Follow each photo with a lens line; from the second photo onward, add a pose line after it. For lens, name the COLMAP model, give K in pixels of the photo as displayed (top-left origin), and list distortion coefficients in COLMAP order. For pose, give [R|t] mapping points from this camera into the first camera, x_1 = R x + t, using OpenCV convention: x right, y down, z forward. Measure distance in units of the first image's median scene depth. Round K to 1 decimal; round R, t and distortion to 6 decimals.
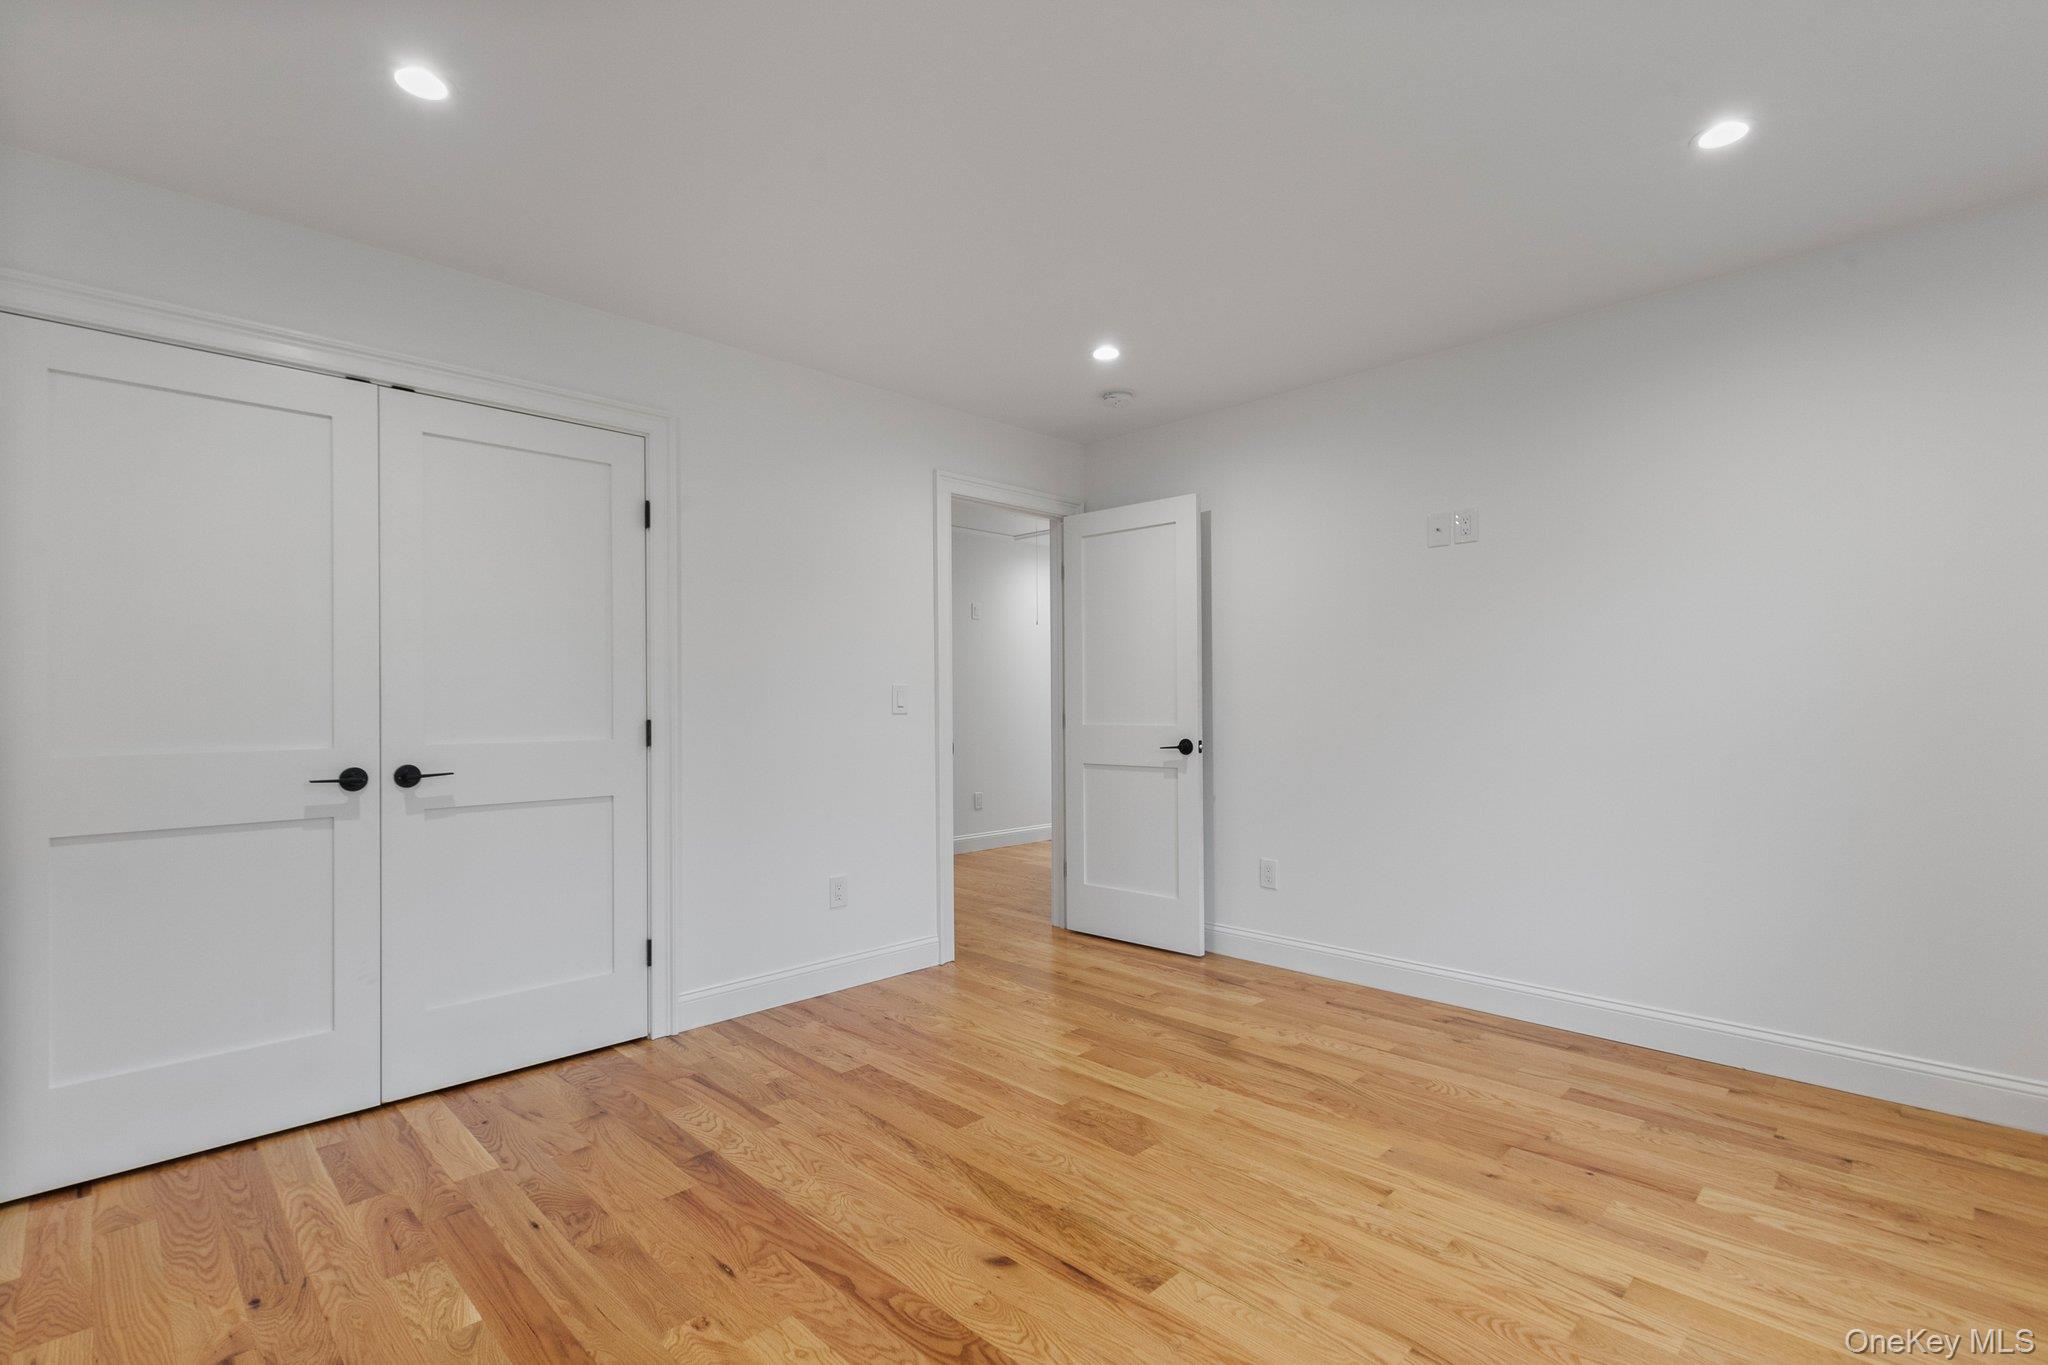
lens RADIAL K [[937.3, 0, 1016.7], [0, 937.3, 684.3], [0, 0, 1]] dist [0.014429, -0.001653]
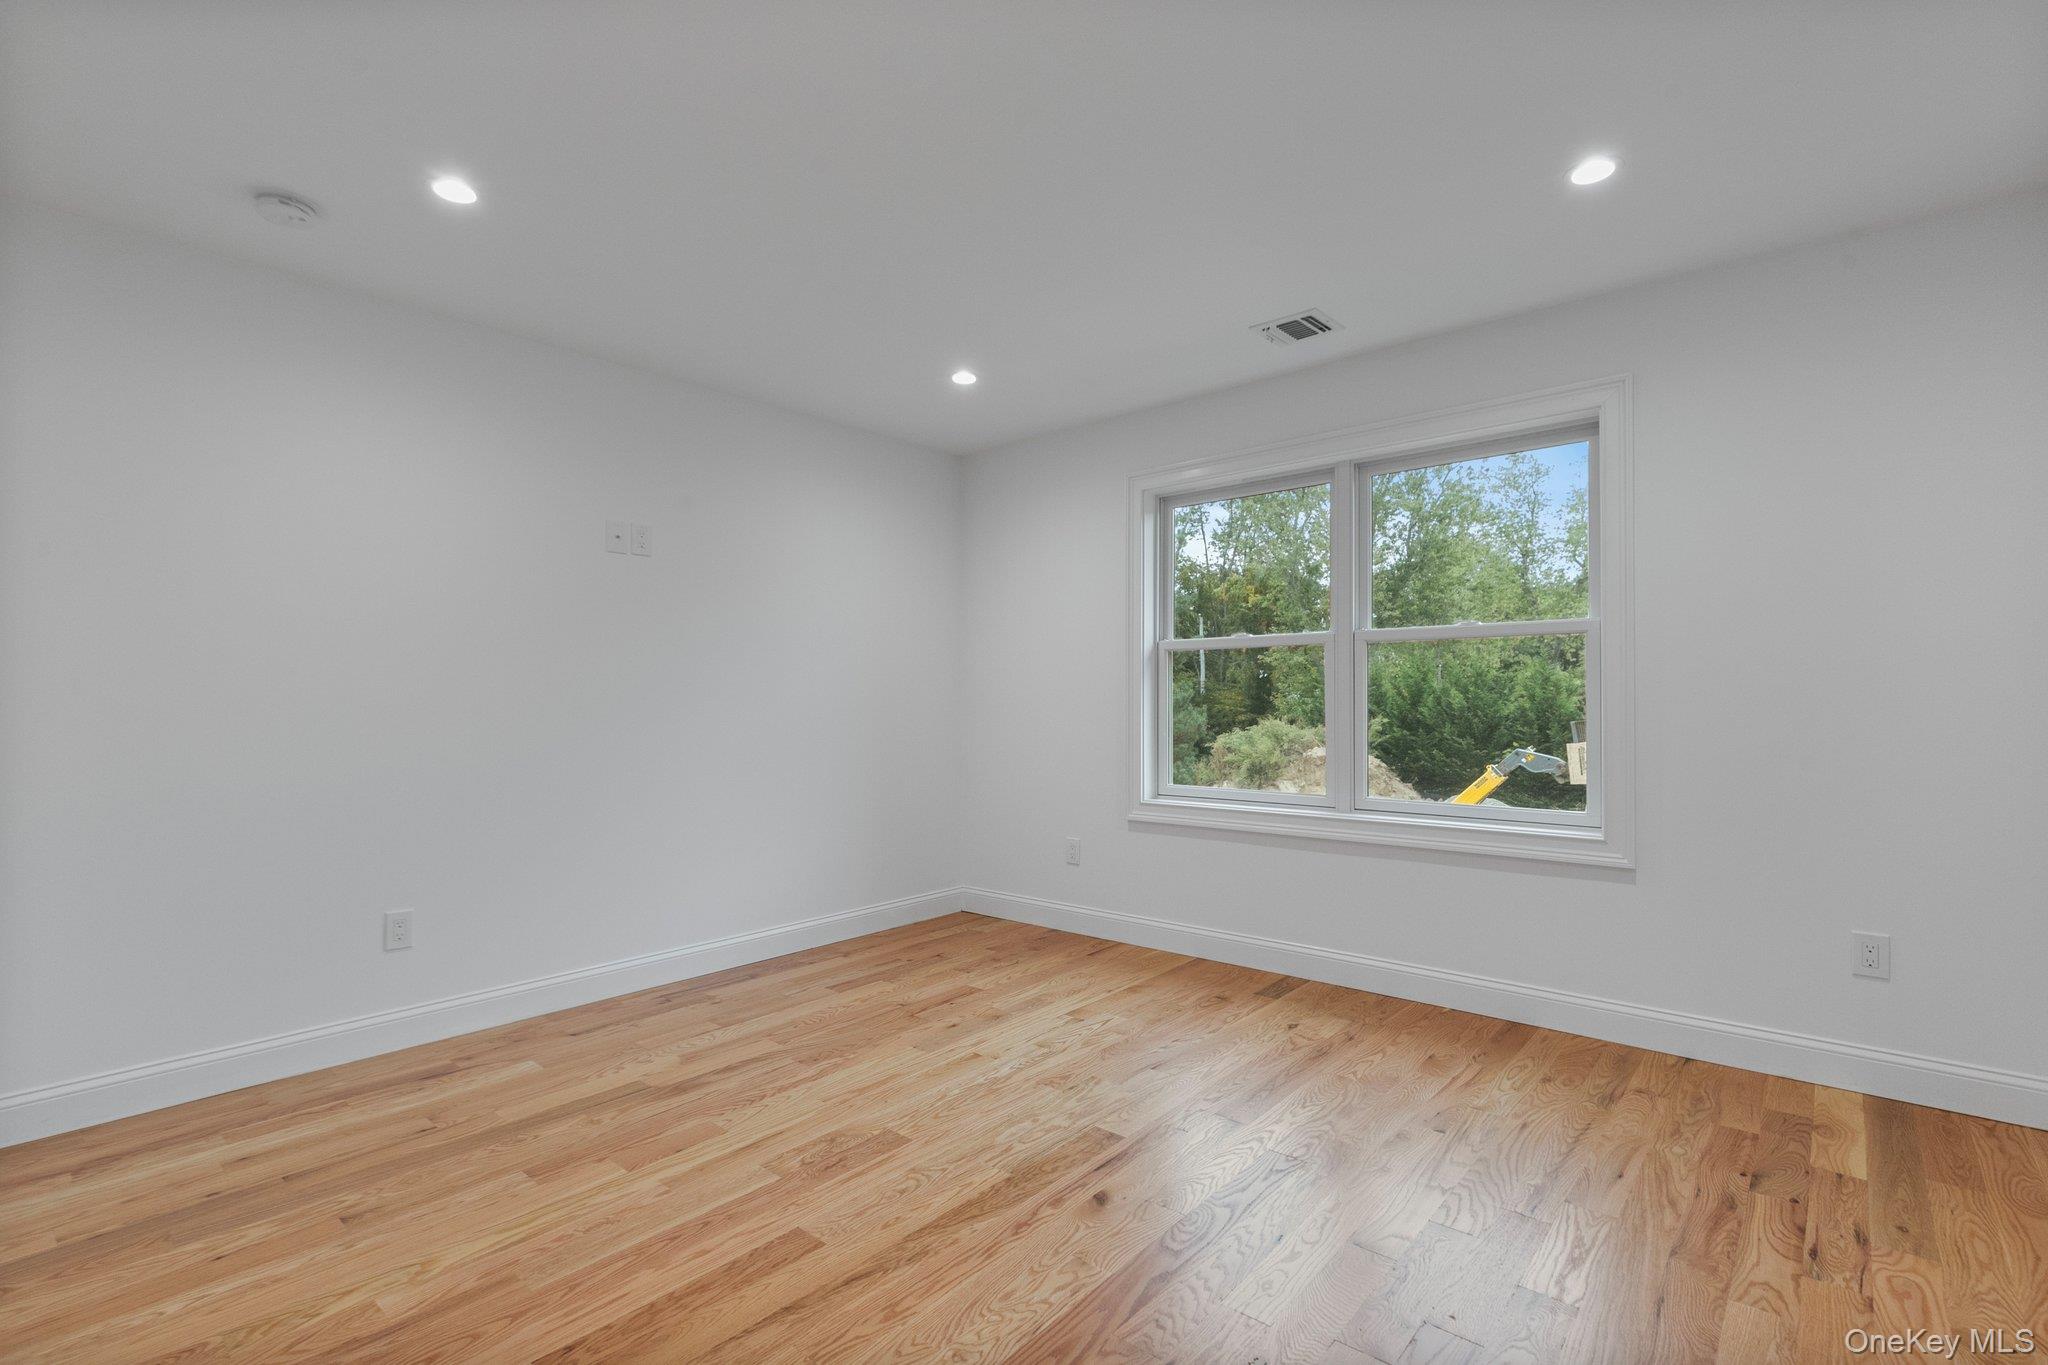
lens RADIAL K [[937.3, 0, 1022.9], [0, 937.3, 675.7], [0, 0, 1]] dist [0.014429, -0.001653]
pose [[-0.066989, 0.034413, 0.997160, -0.777049], [-0.012920, 0.999291, -0.035355, 0.024804], [-0.997670, -0.015251, -0.066497, 0.801970]]
